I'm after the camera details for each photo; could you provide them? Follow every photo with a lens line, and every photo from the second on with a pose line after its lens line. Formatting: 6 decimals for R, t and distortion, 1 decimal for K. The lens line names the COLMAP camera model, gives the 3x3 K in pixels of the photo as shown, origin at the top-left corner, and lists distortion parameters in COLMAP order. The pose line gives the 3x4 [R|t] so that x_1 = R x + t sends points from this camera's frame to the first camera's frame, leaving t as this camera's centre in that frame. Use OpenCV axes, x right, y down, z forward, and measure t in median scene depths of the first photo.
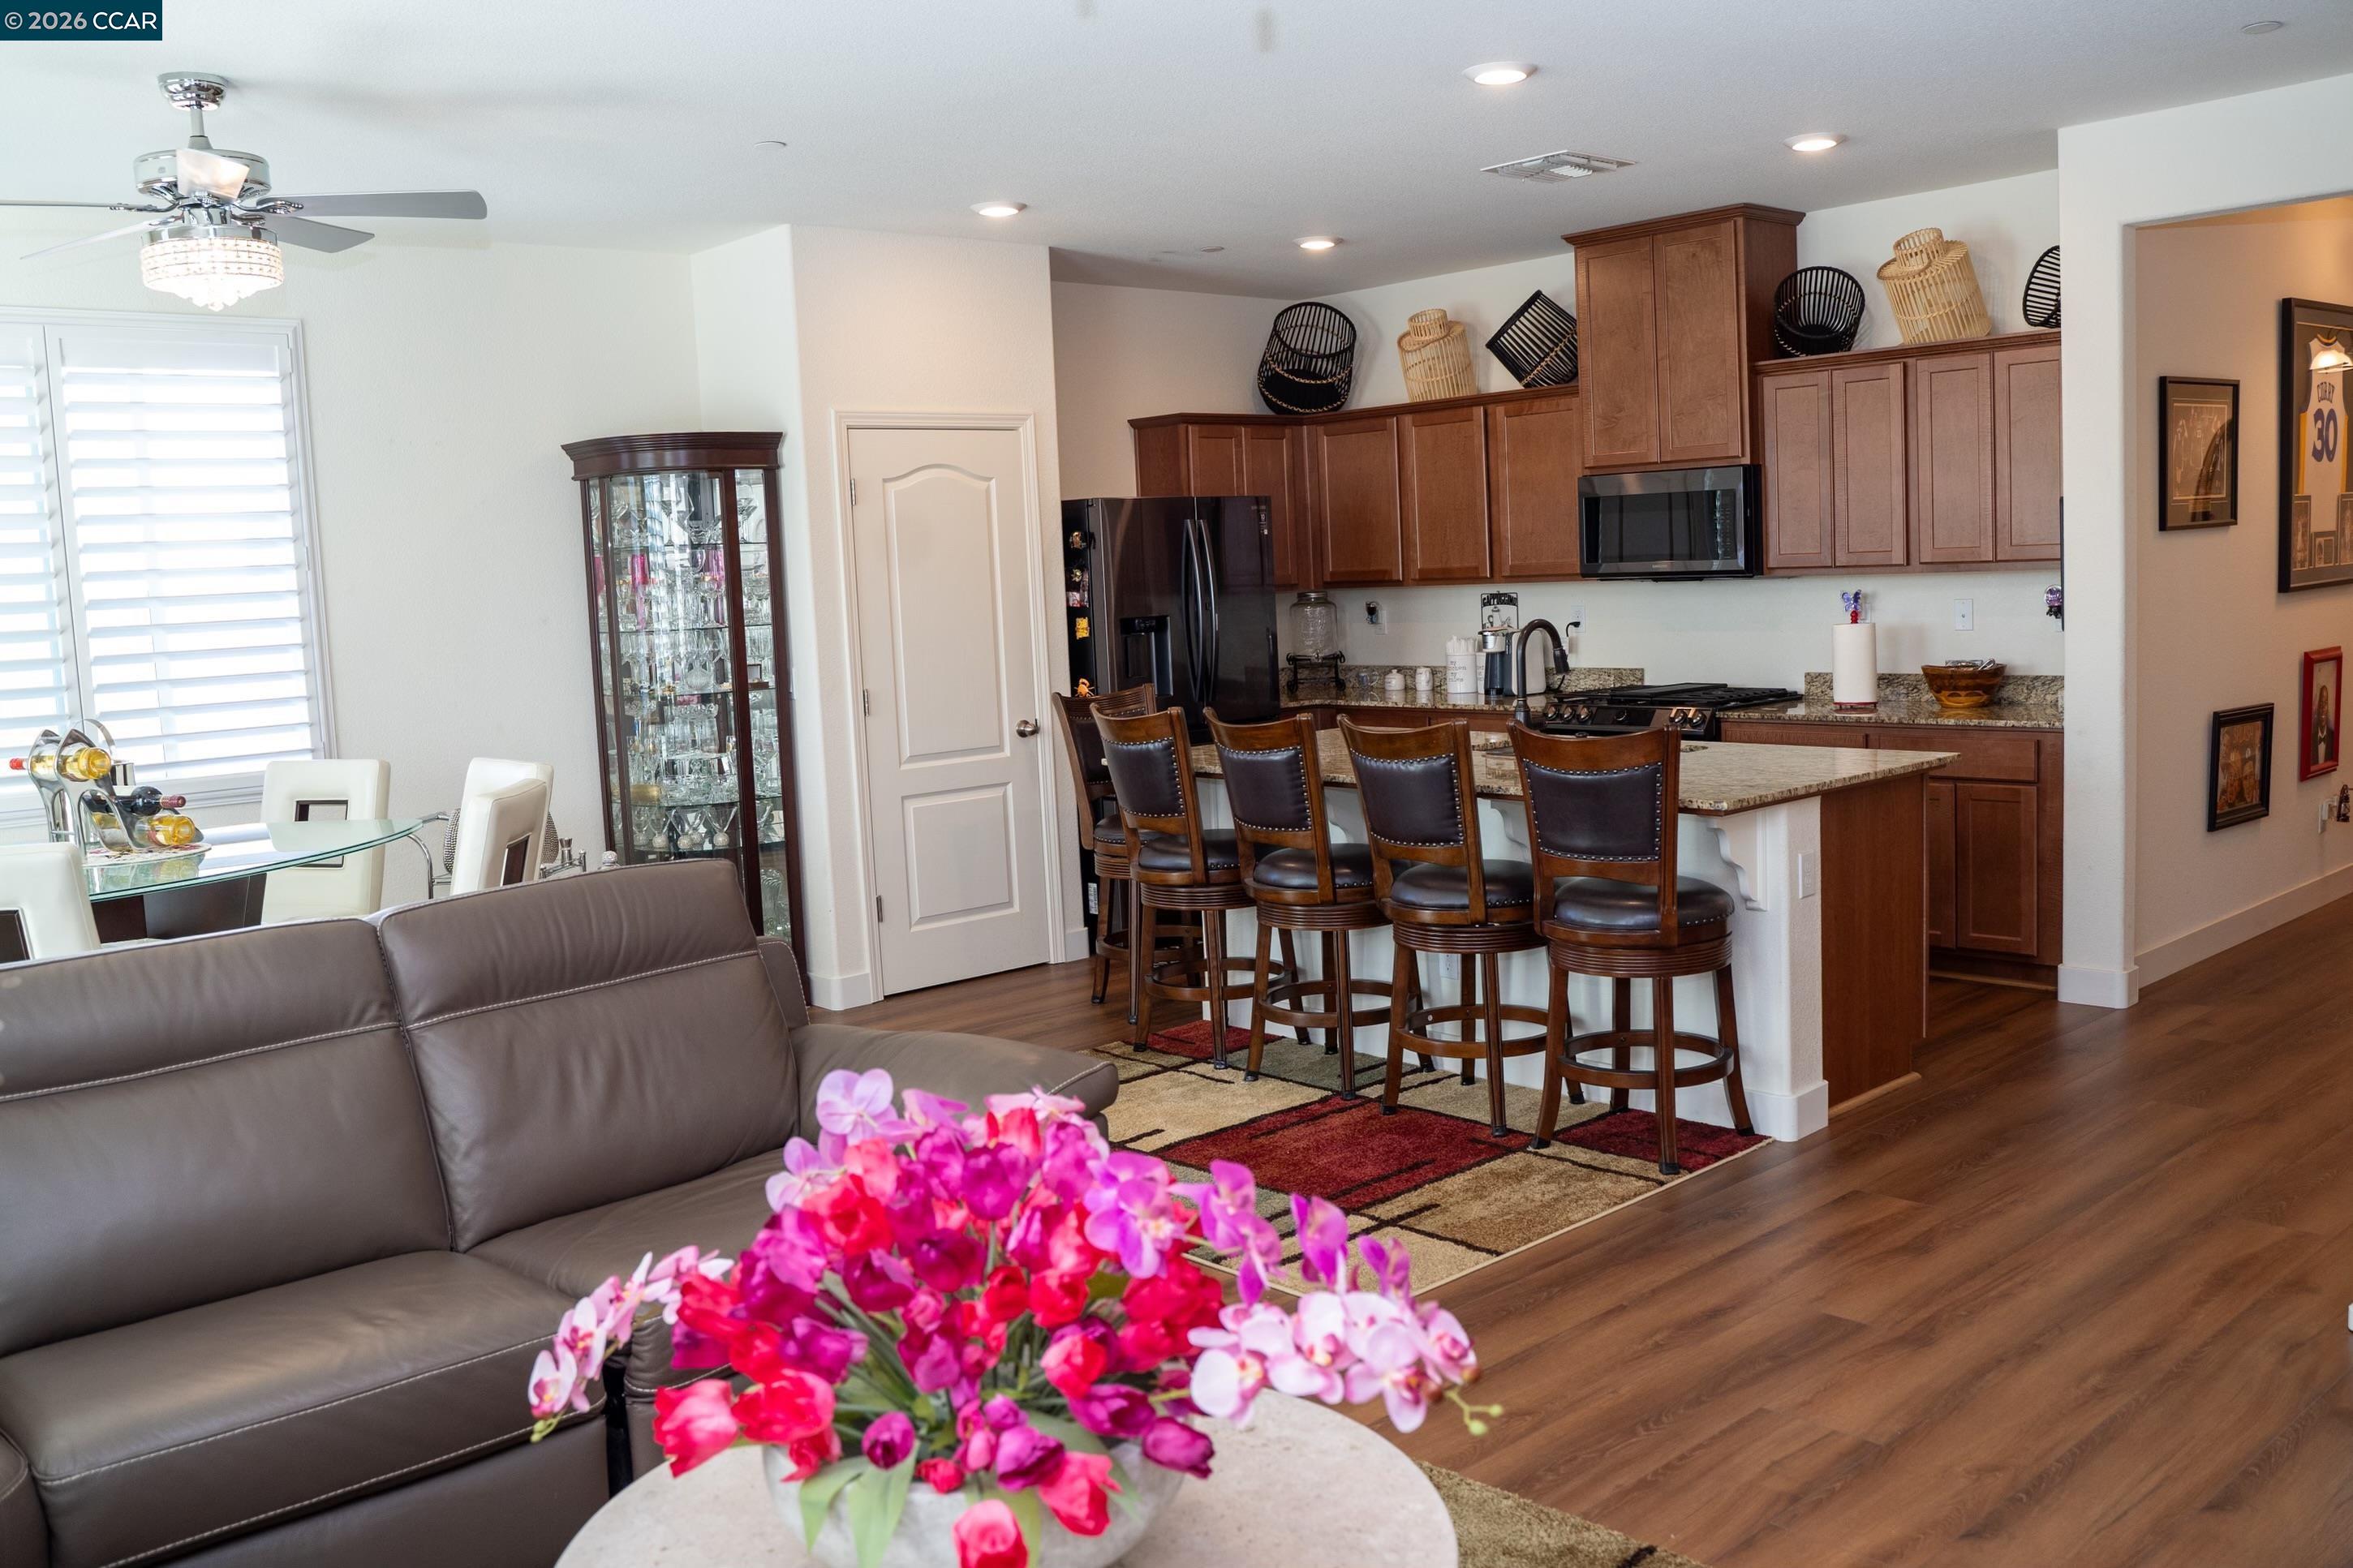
lens RADIAL K [[1984.3, 0, 1176.5], [0, 1984.3, 784.0], [0, 0, 1]] dist [-0.116584, 0.094902]
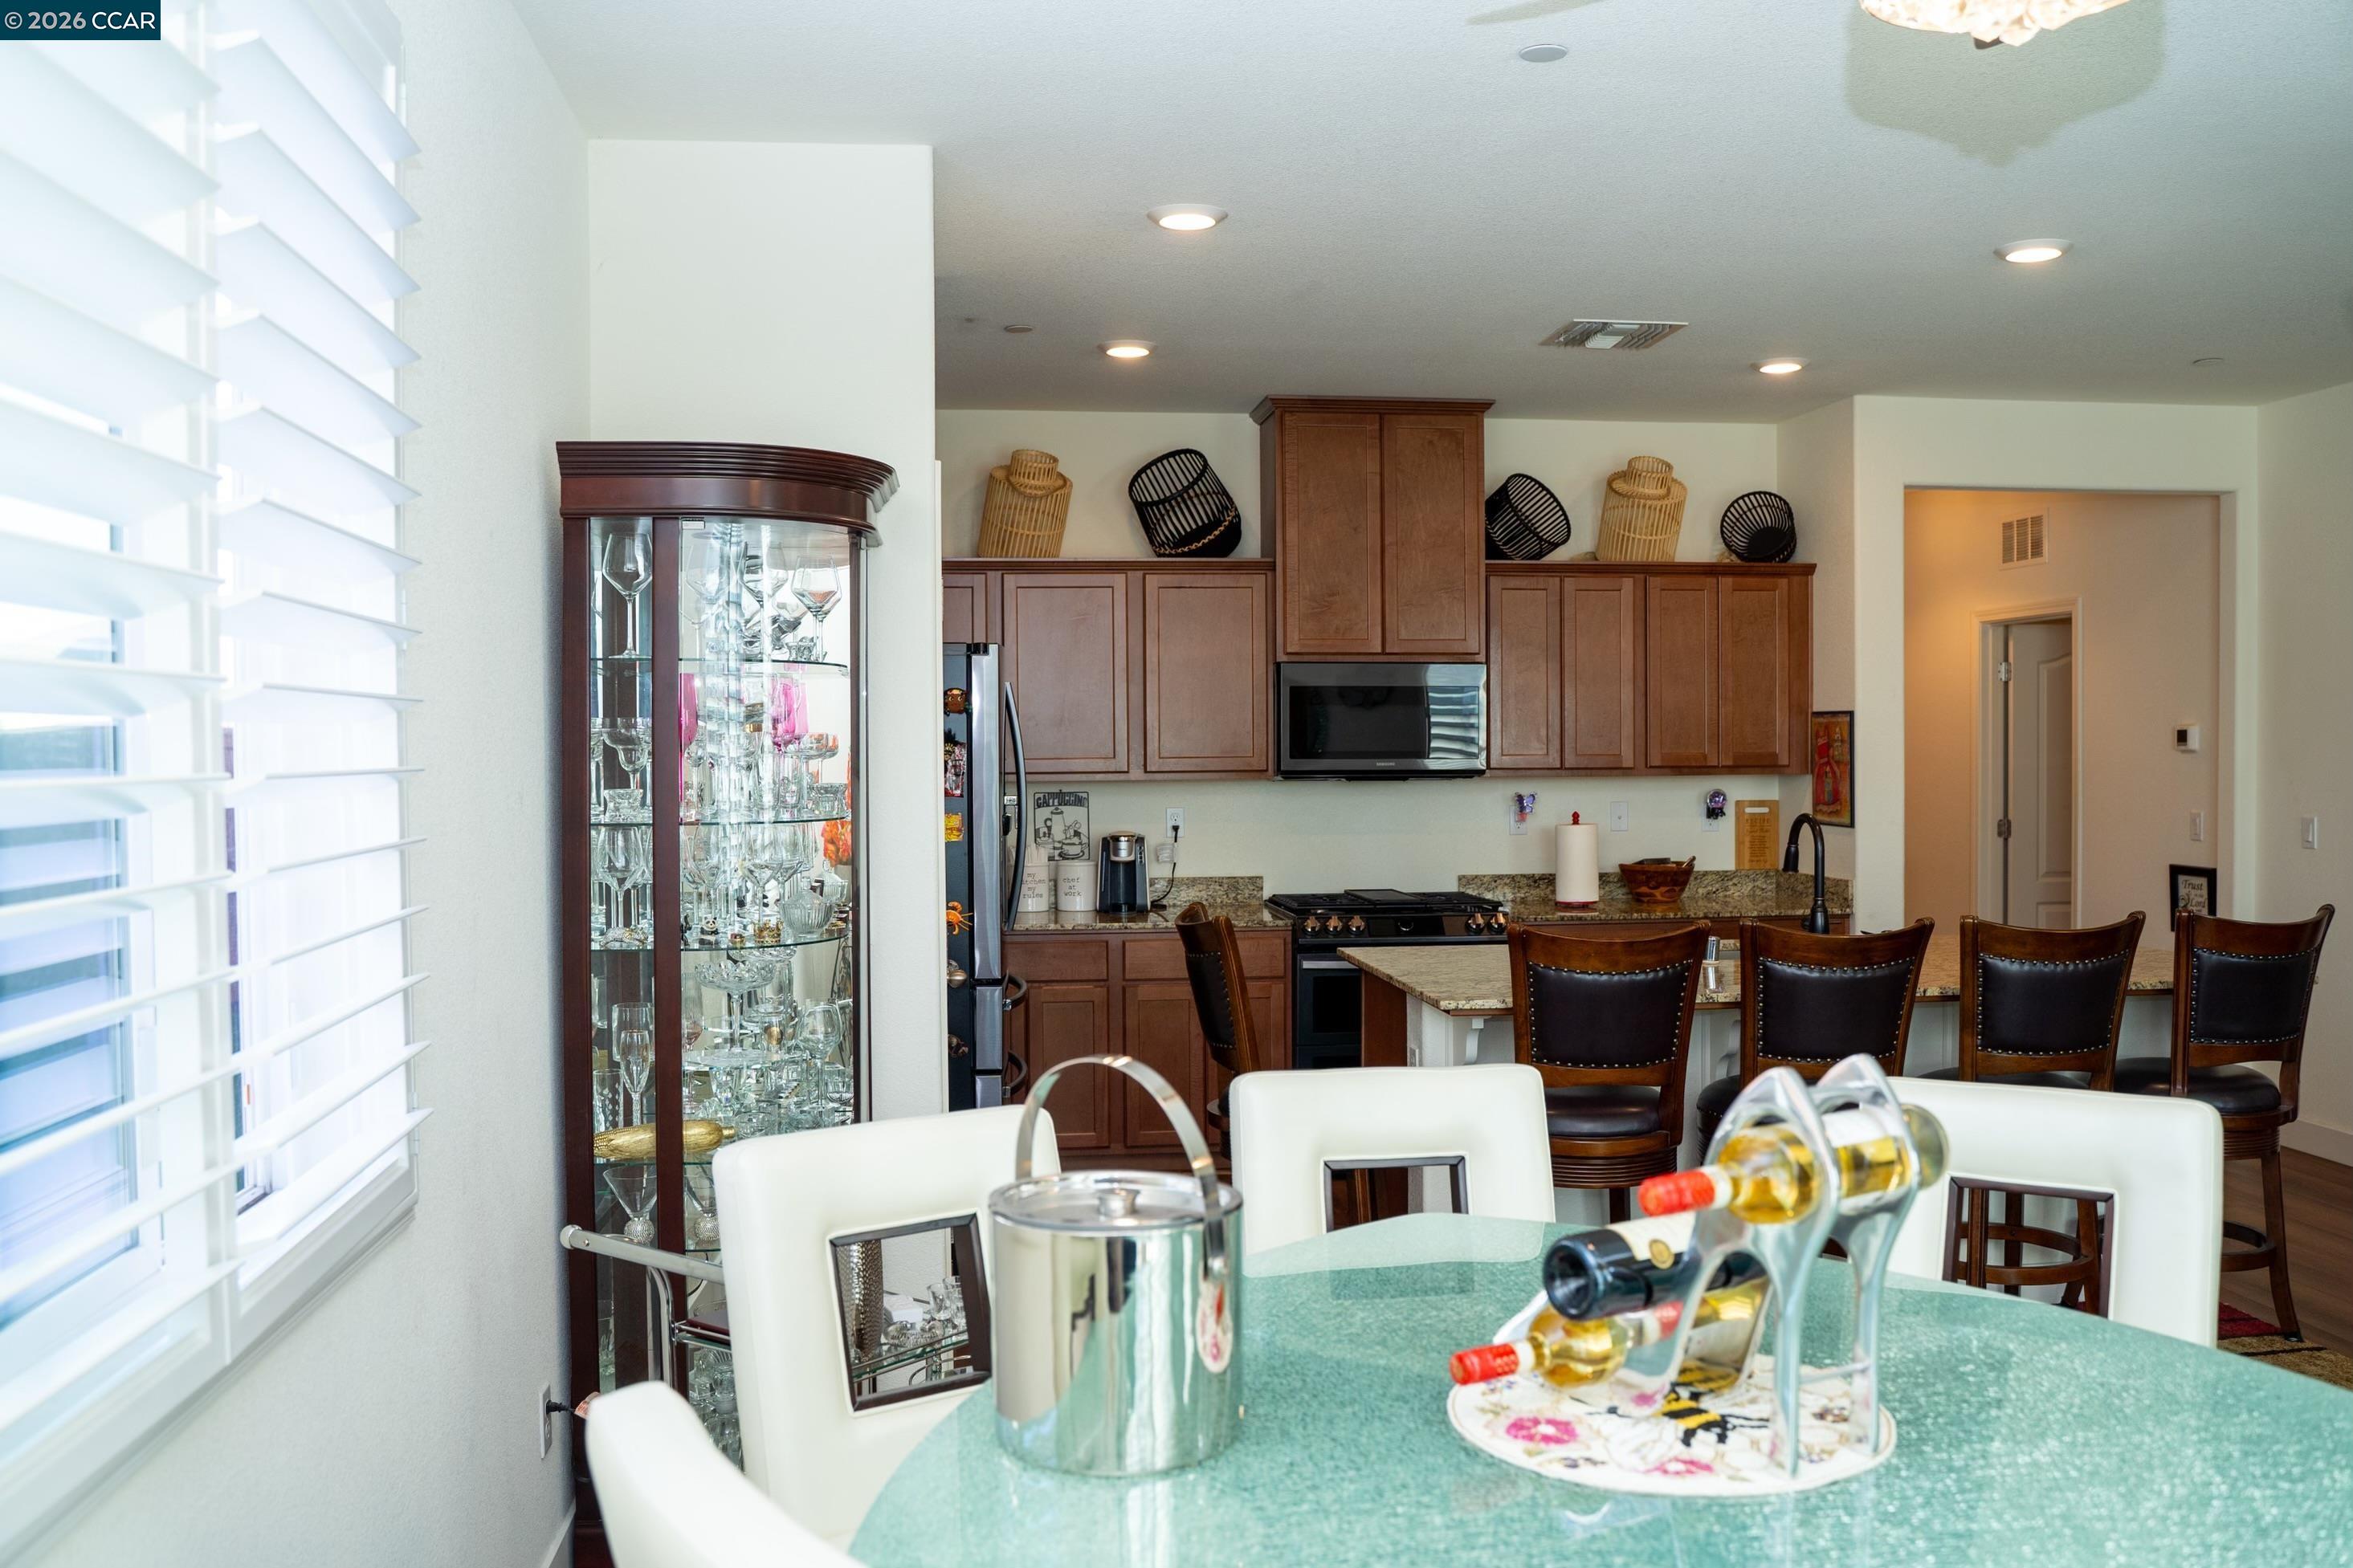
lens RADIAL K [[1984.3, 0, 1176.5], [0, 1984.3, 784.0], [0, 0, 1]] dist [-0.116584, 0.094902]
pose [[0.566278, 0.023204, 0.823888, -0.609961], [0.069490, 0.994700, -0.075777, -0.038743], [-0.821280, 0.100162, 0.561664, 0.580619]]
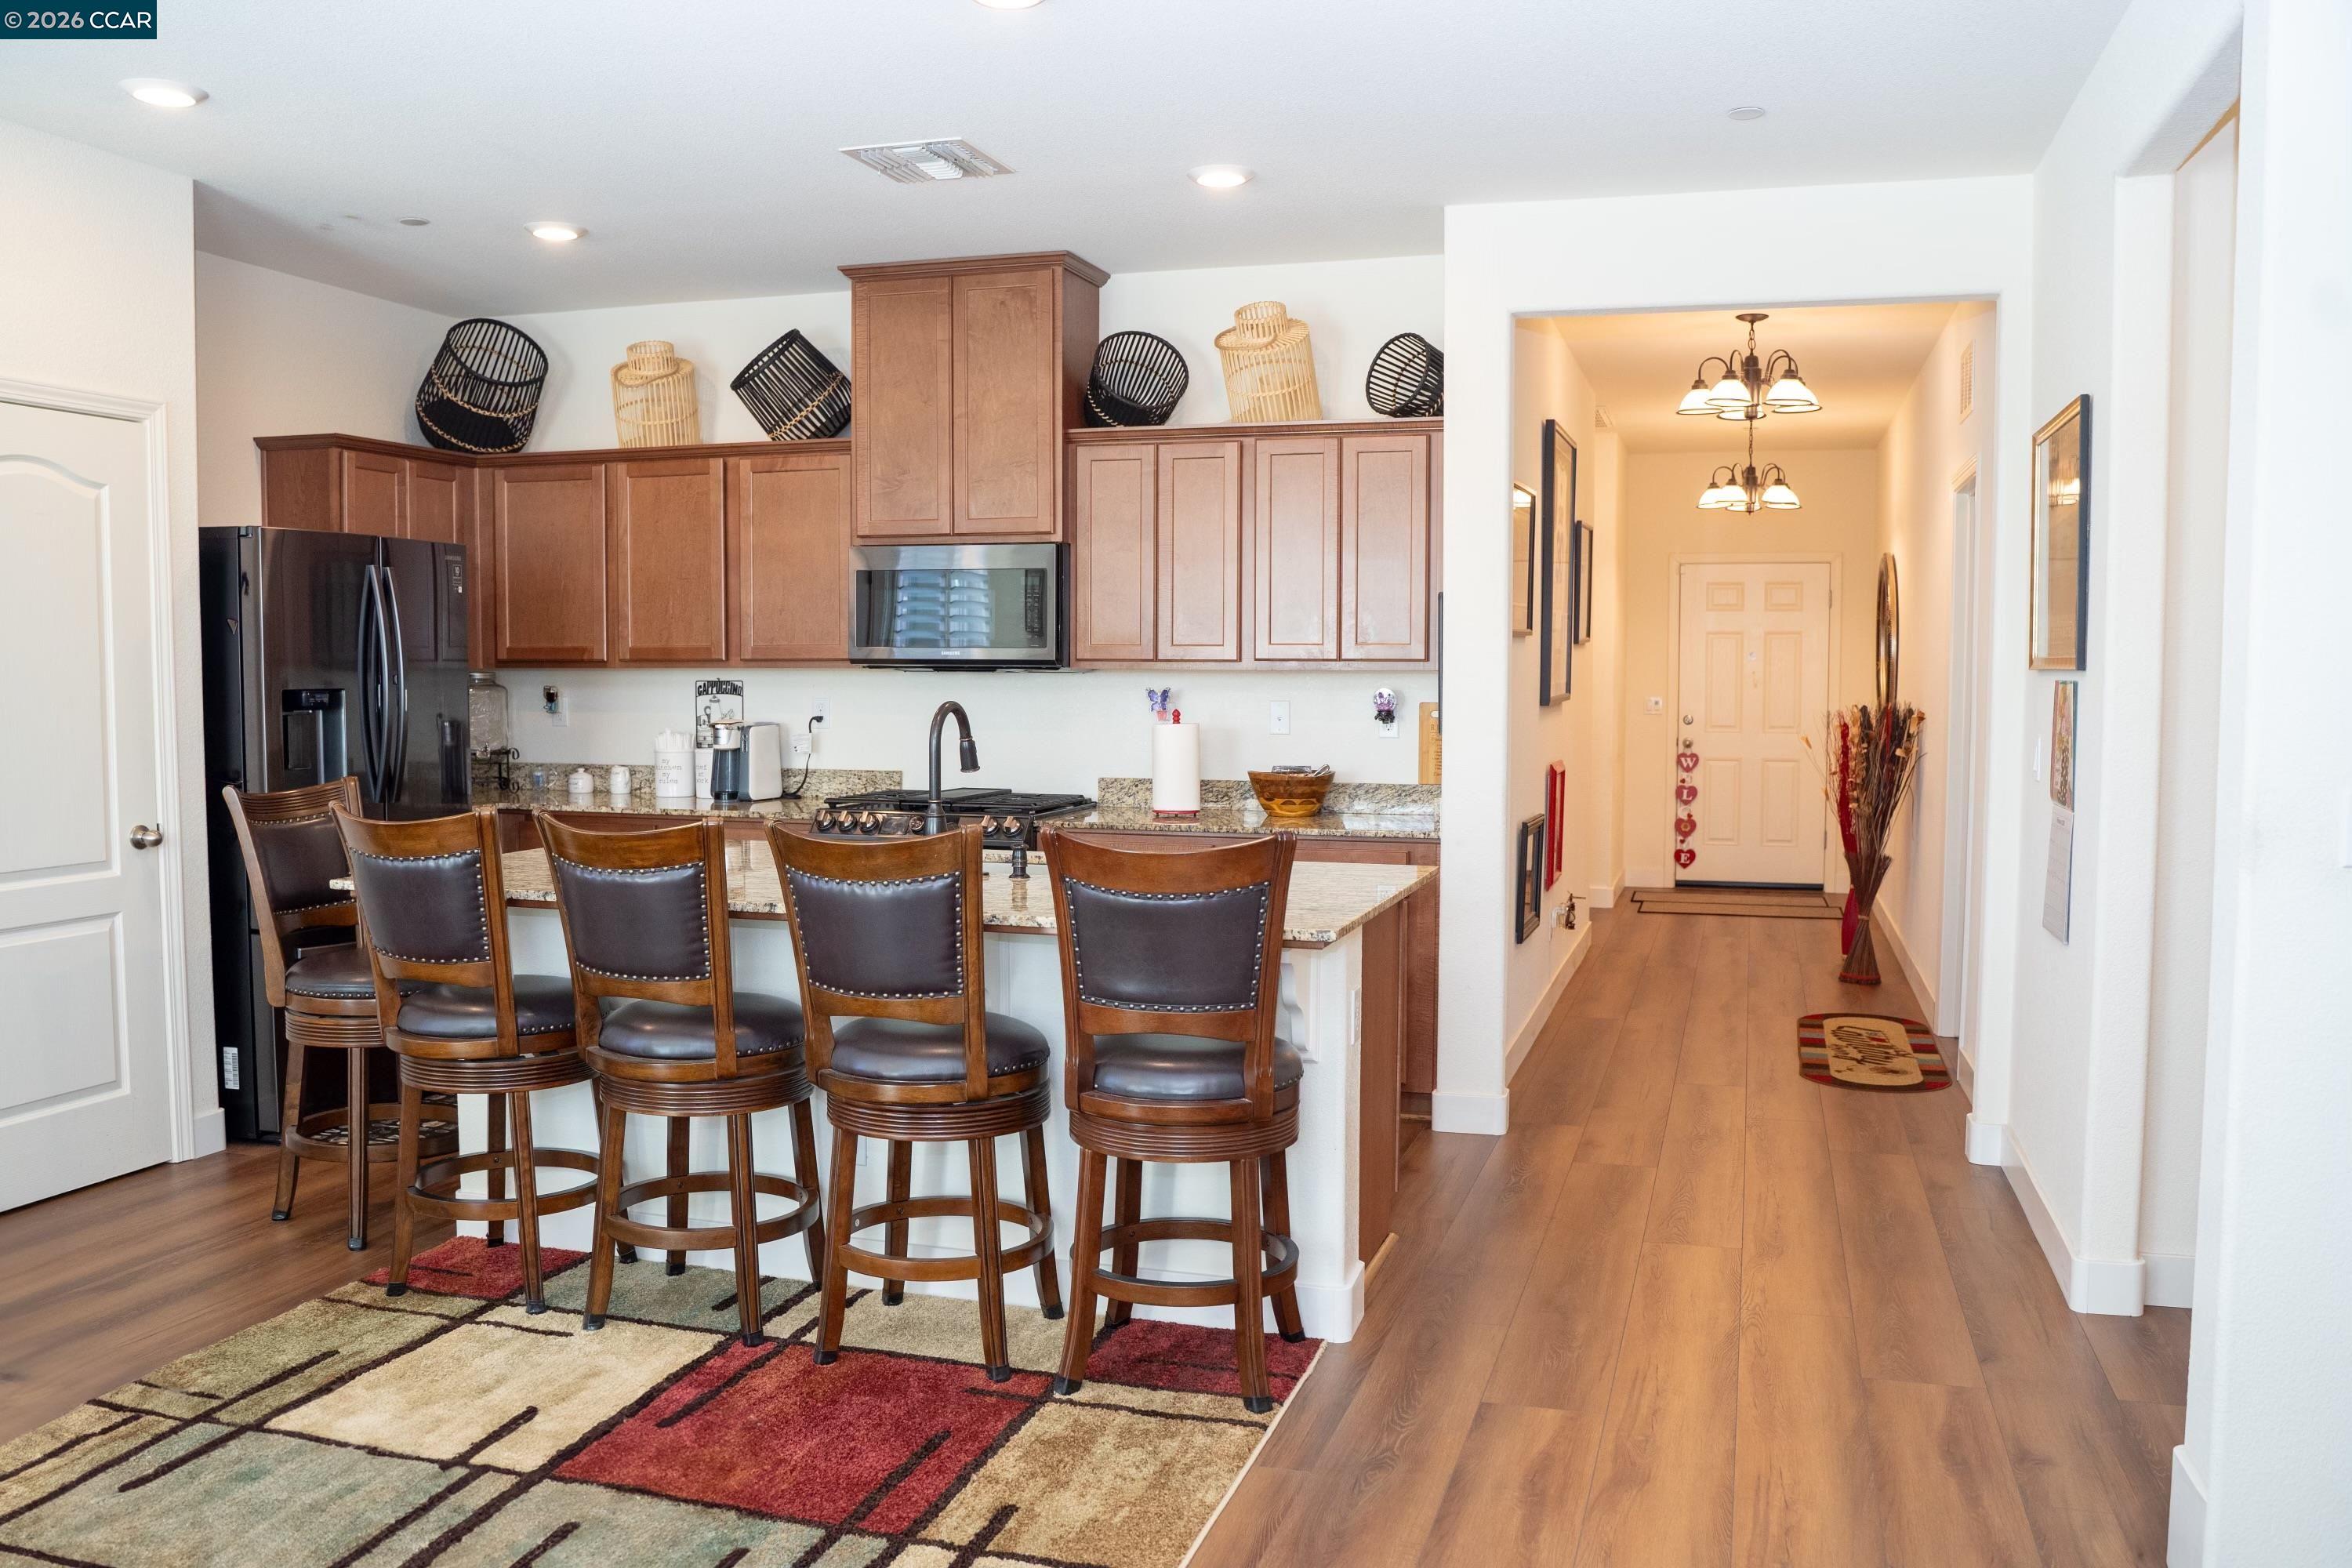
lens RADIAL K [[1915.5, 0, 1183.4], [0, 1915.5, 791.8], [0, 0, 1]] dist [-0.118252, 0.095068]
pose [[0.854354, 0.014632, 0.519486, -0.109681], [0.013375, 0.998653, -0.050125, -0.005804], [-0.519520, 0.049772, 0.853008, 0.238589]]
